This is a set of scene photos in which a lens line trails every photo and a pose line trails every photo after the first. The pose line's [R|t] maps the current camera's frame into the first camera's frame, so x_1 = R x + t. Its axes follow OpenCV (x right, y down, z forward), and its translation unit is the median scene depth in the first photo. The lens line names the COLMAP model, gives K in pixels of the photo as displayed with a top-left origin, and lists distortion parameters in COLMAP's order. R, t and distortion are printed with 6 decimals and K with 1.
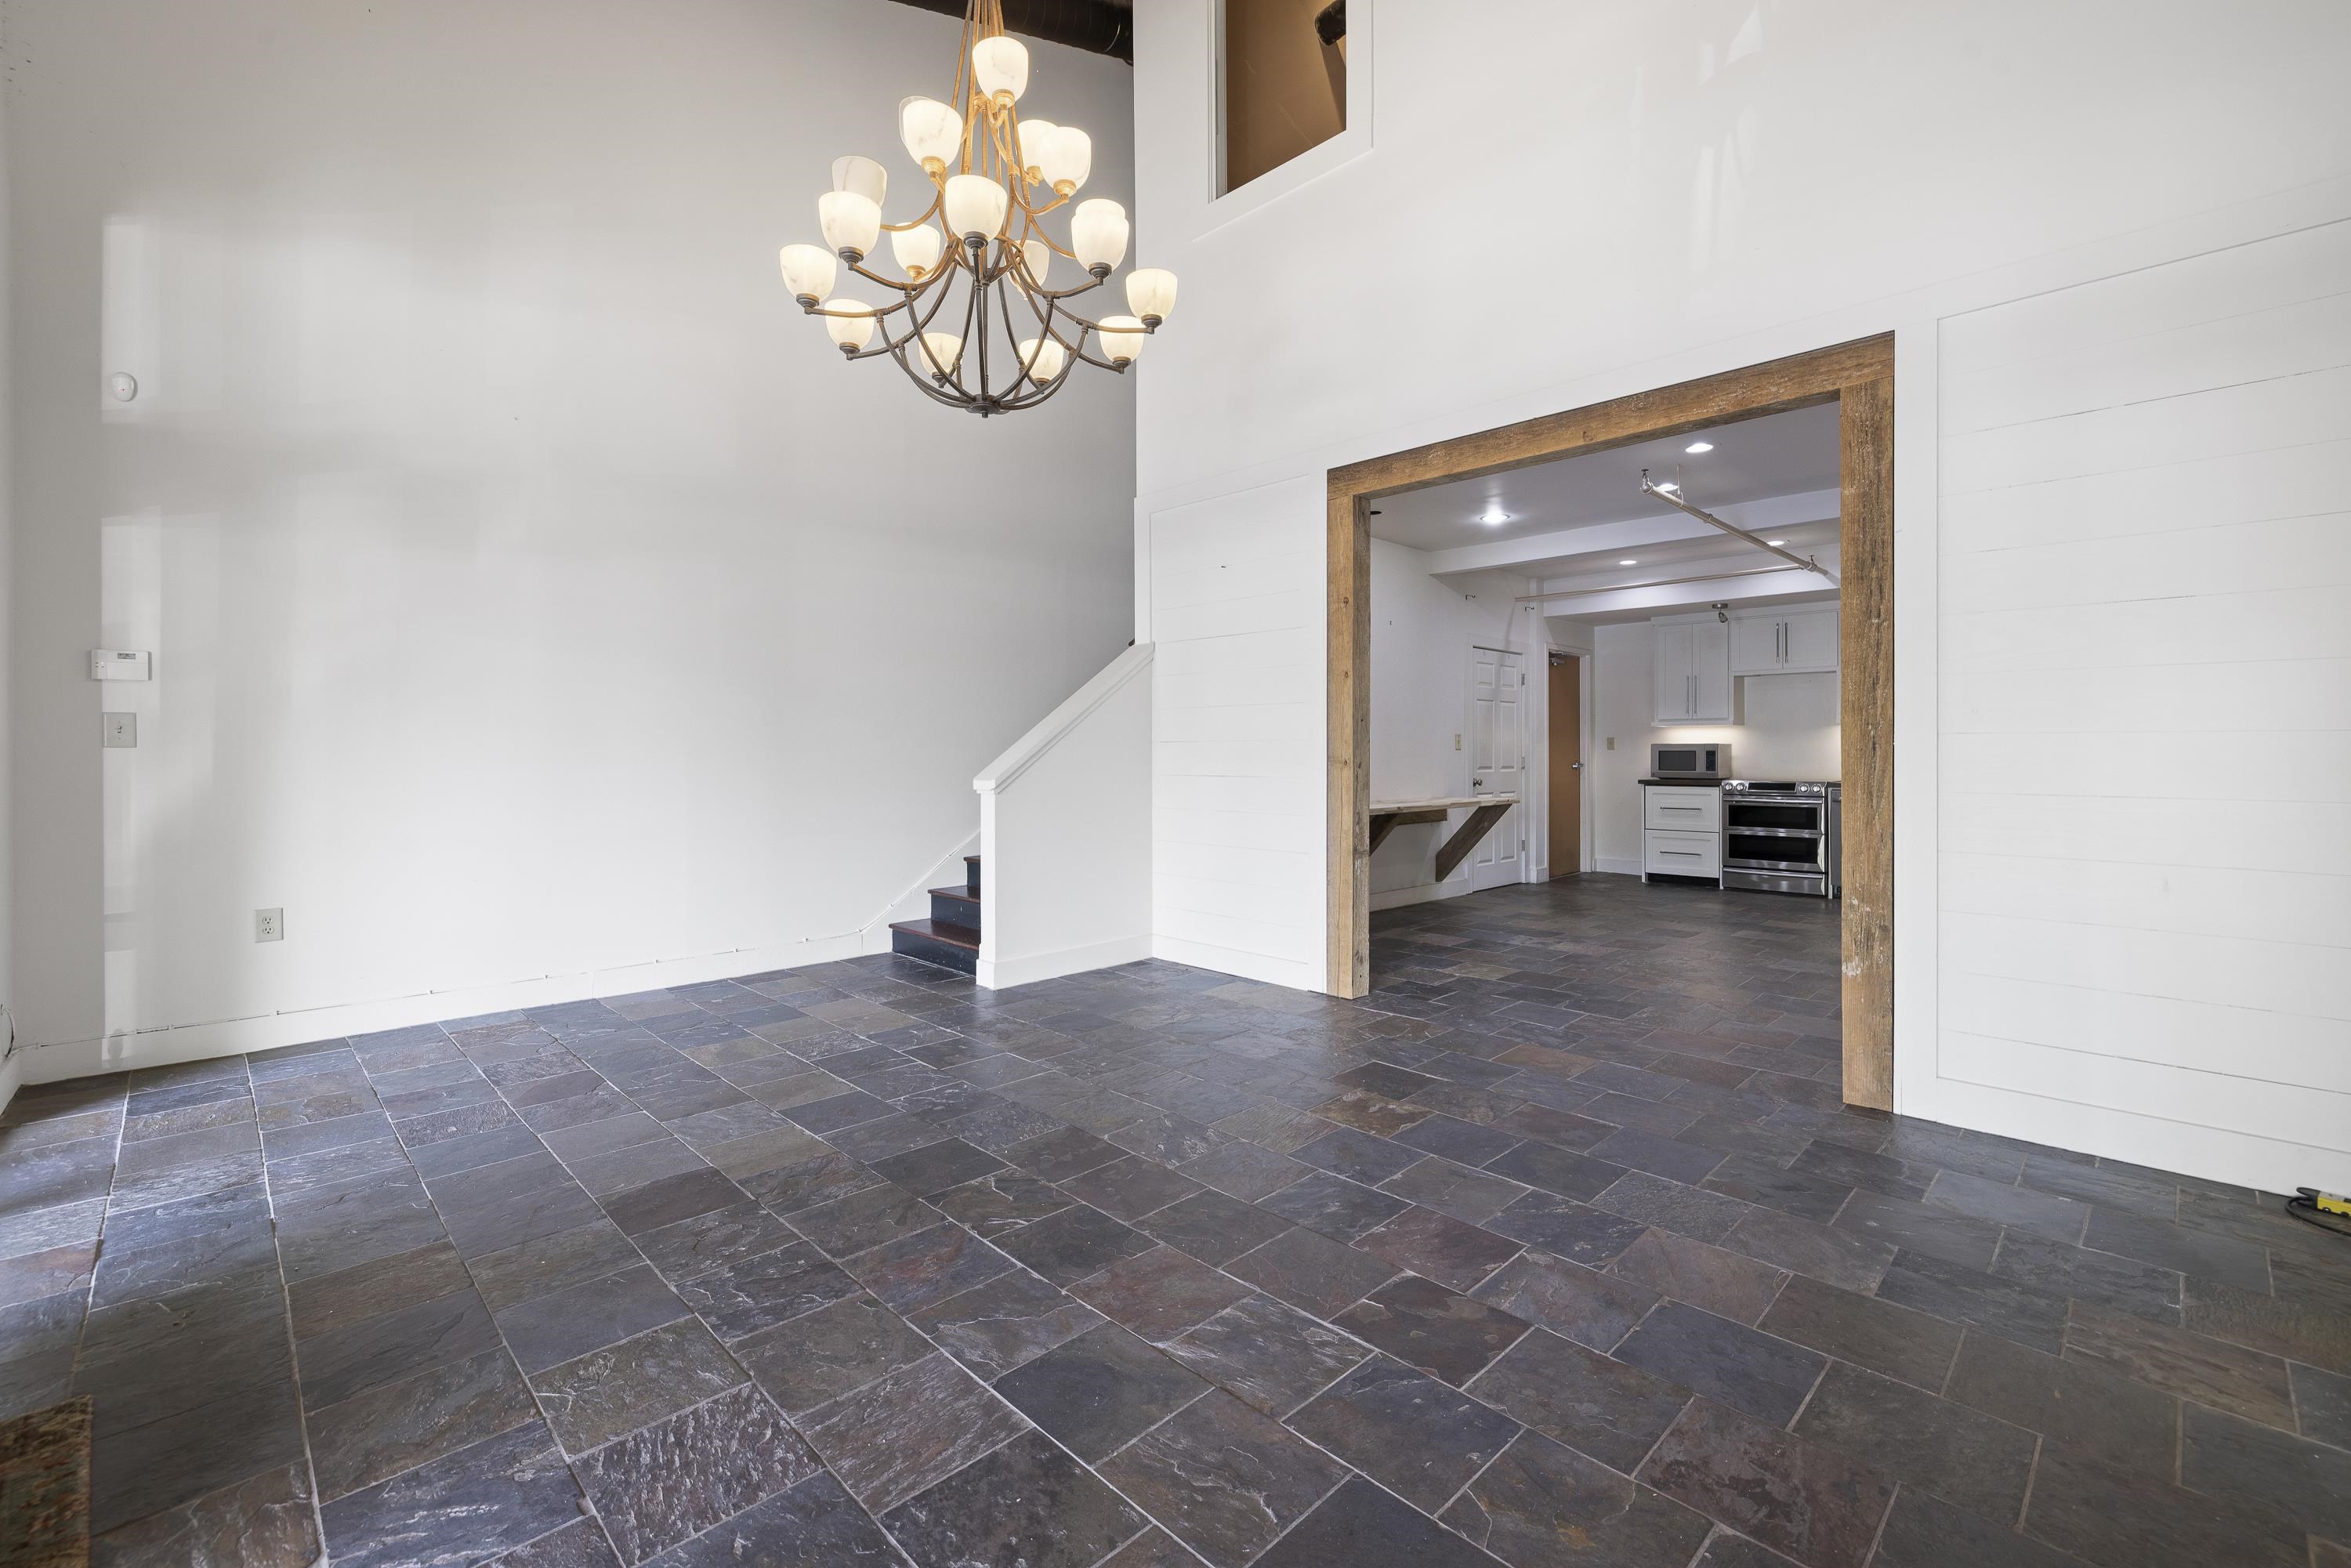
lens RADIAL K [[998.2, 0, 1166.9], [0, 998.2, 757.9], [0, 0, 1]] dist [-0.000829, 0.000203]
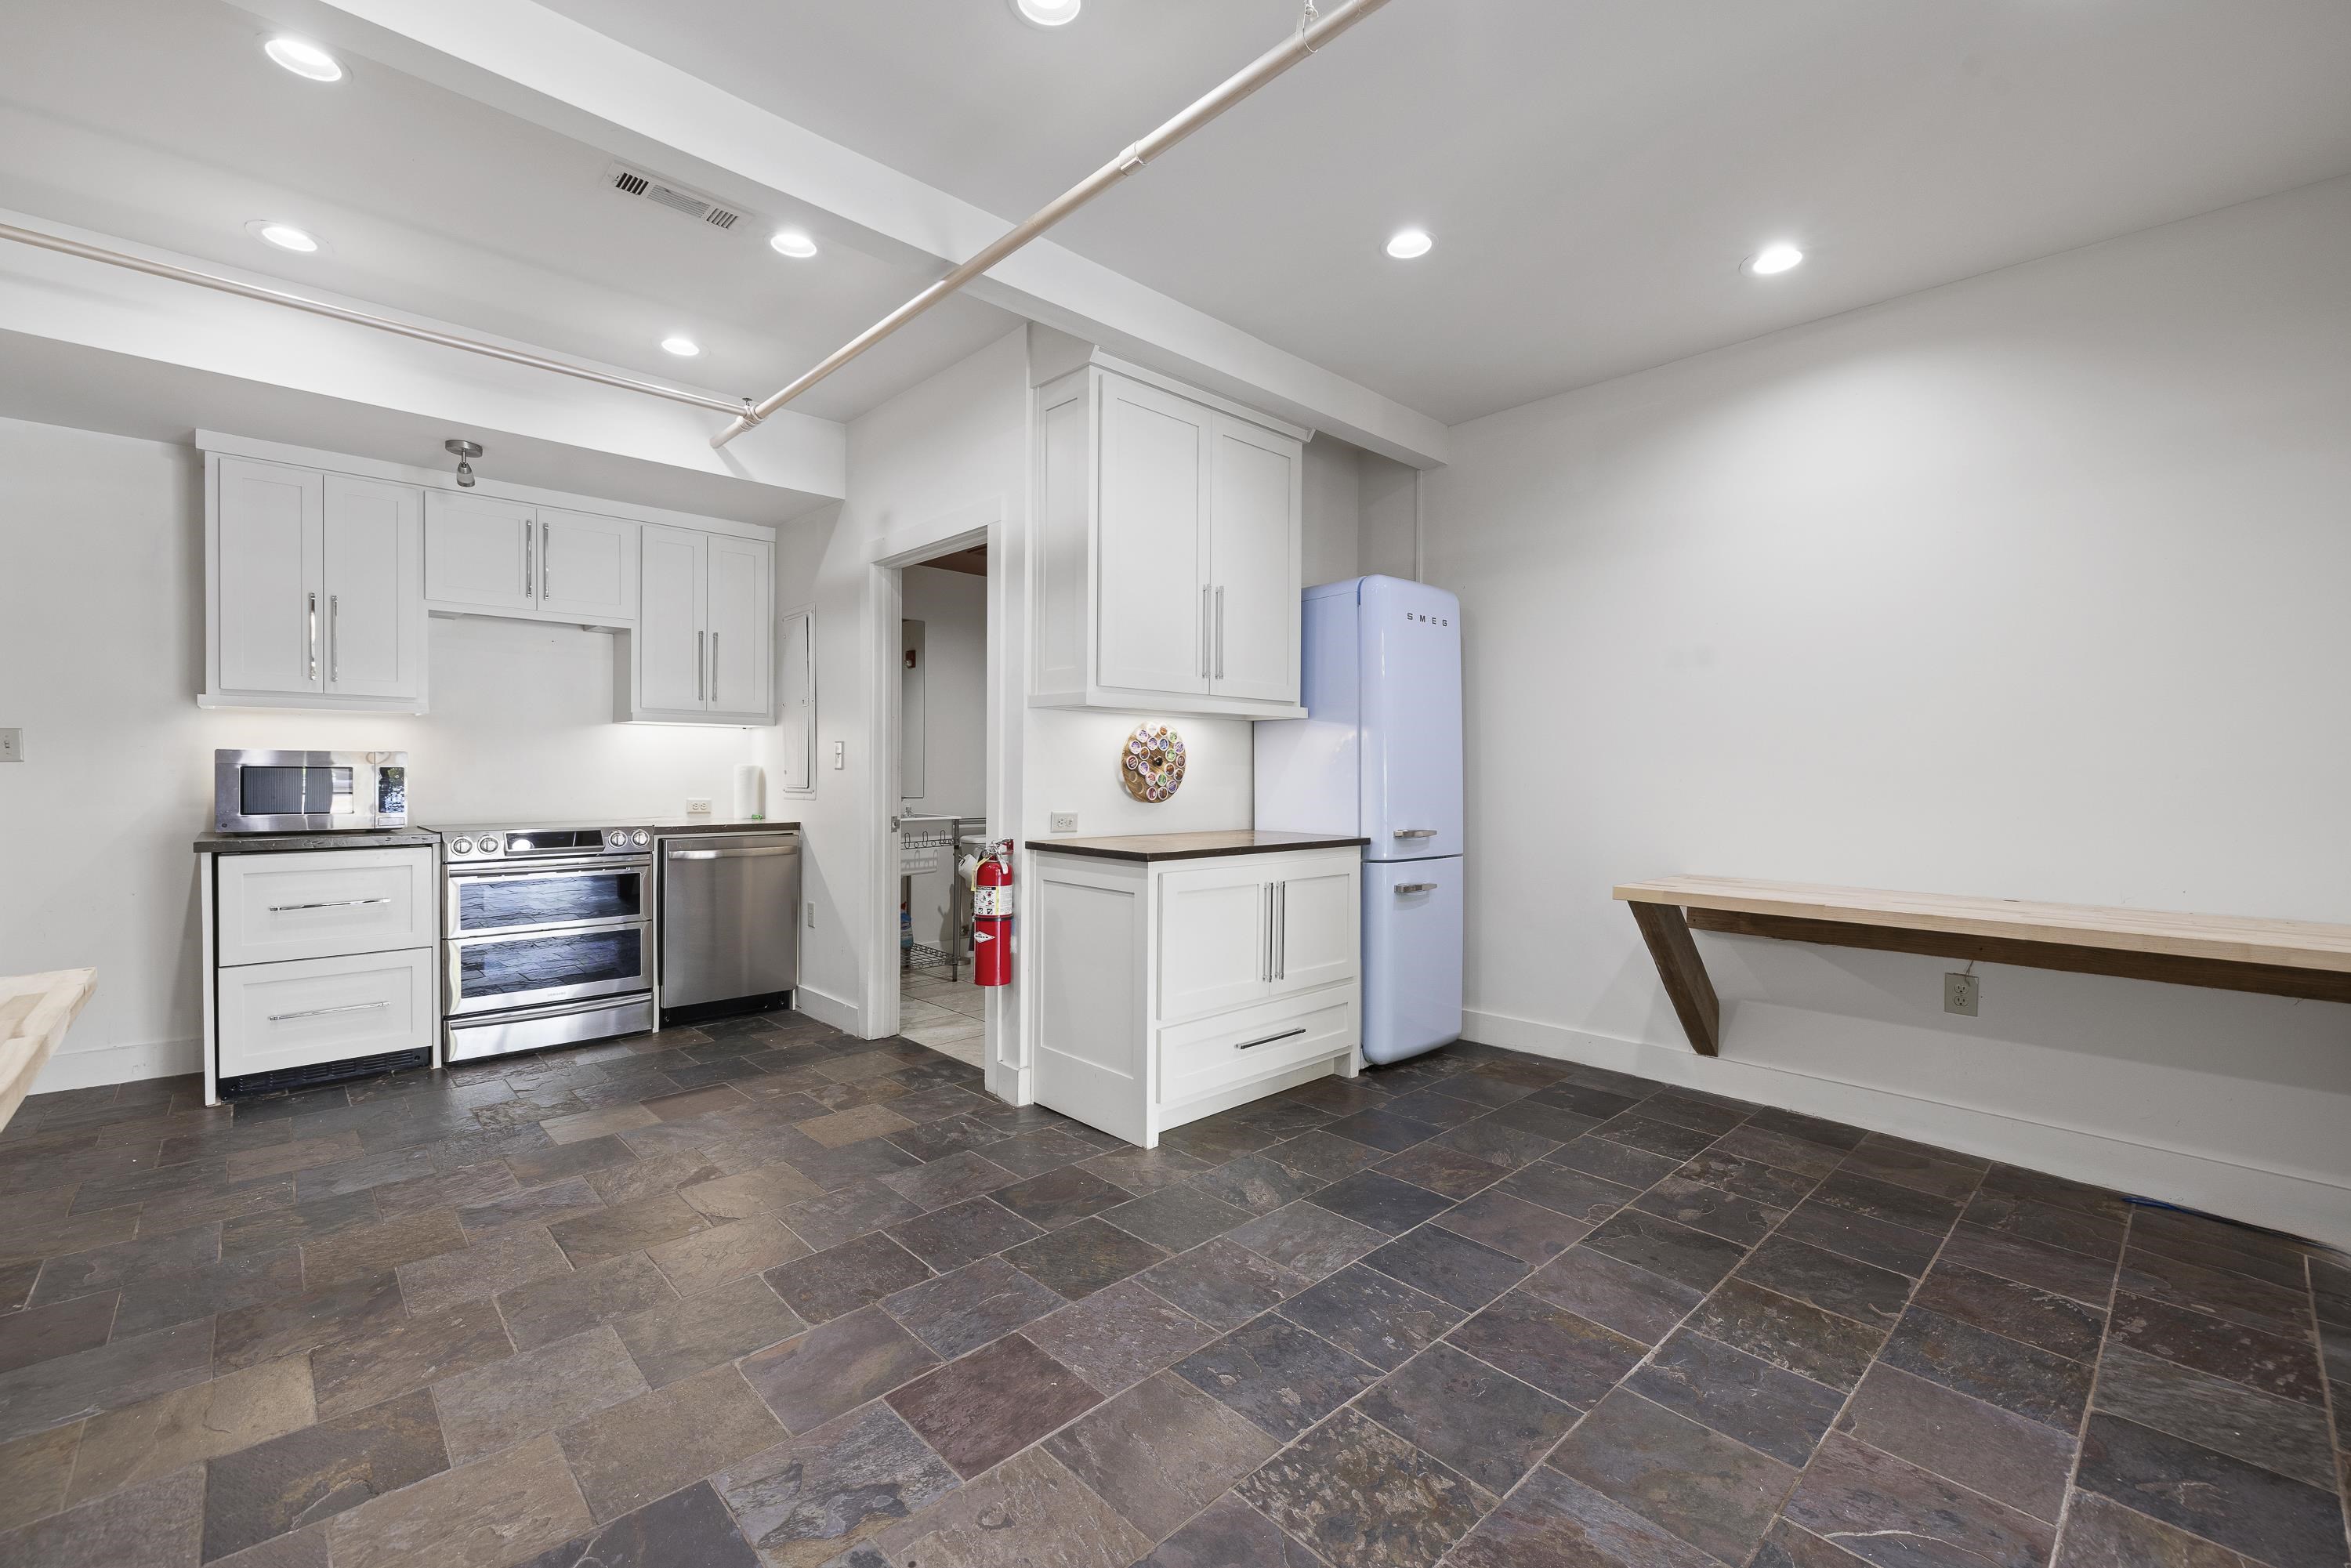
lens RADIAL K [[986.9, 0, 1163.3], [0, 986.9, 783.0], [0, 0, 1]] dist [-0.000094, 0.000083]
pose [[0.031556, -0.012010, 0.999430, 0.248751], [-0.000964, 0.999927, 0.012047, -0.013364], [-0.999502, -0.001344, 0.031542, 1.427293]]
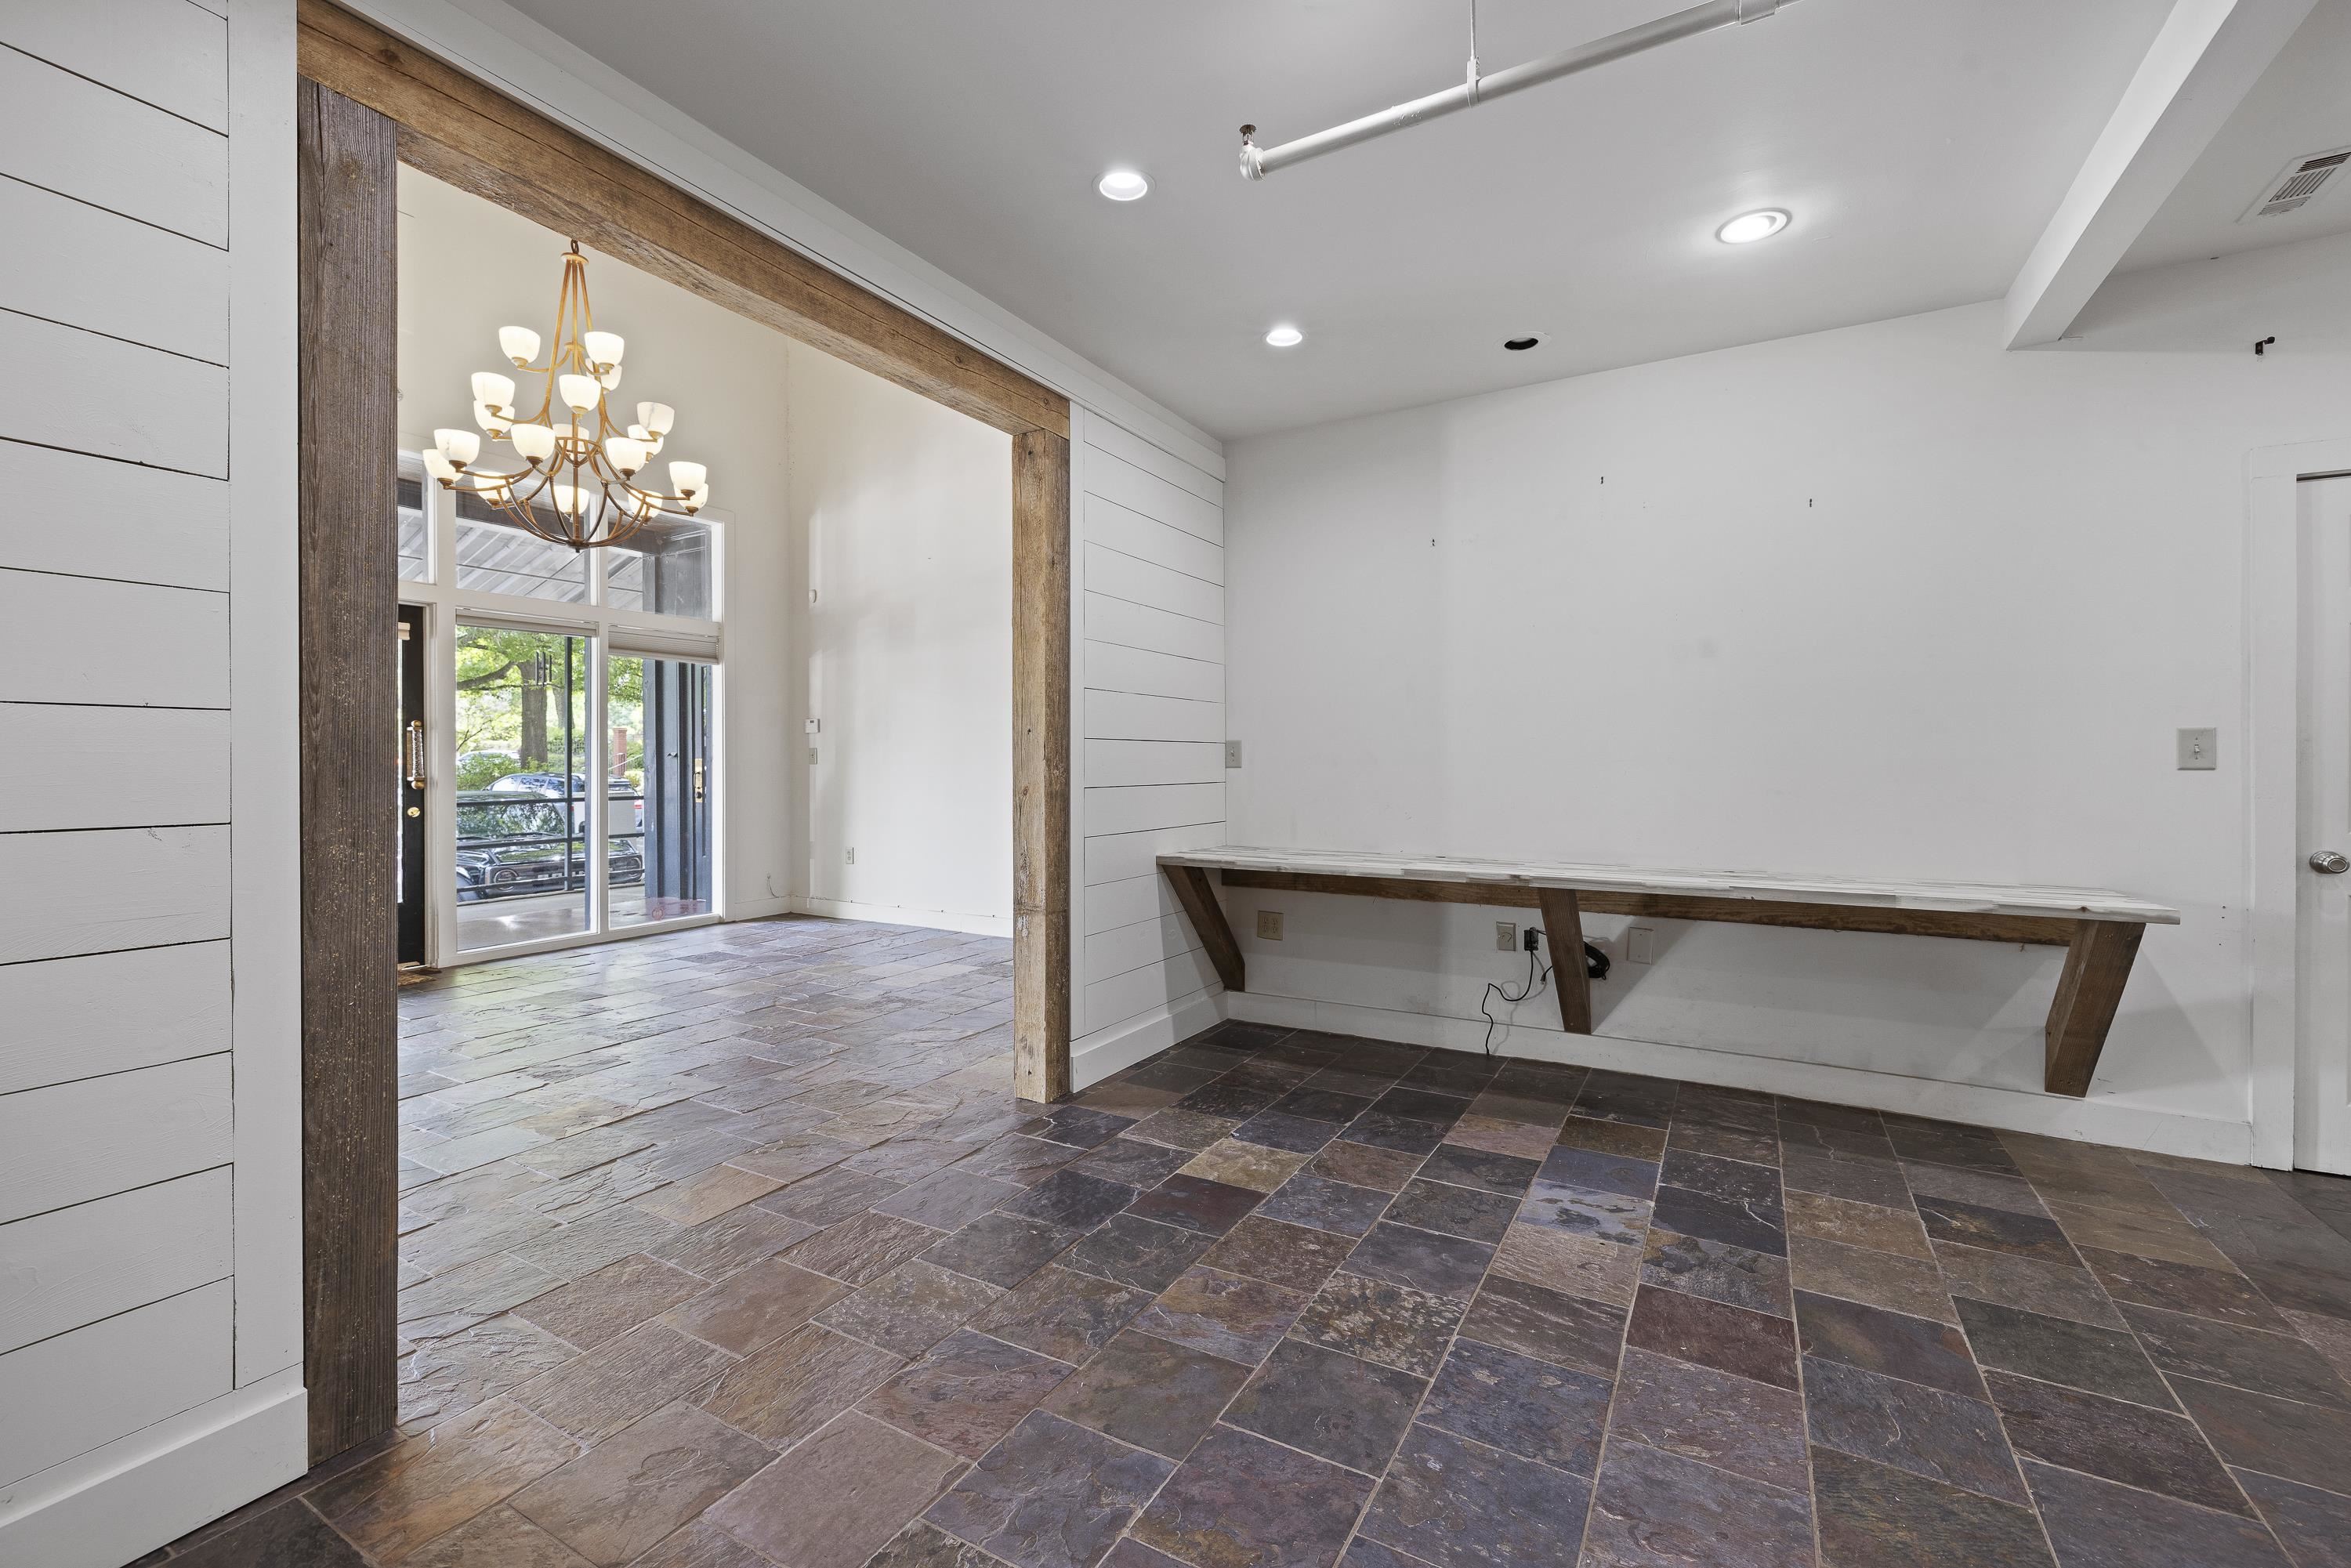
lens RADIAL K [[997.1, 0, 1165.8], [0, 997.1, 775.6], [0, 0, 1]] dist [-0.000099, -0.000485]
pose [[0.261801, 0.014549, -0.965012, 1.146670], [-0.005882, 0.999892, 0.013480, -0.018198], [0.965104, 0.002147, 0.261858, 1.099672]]
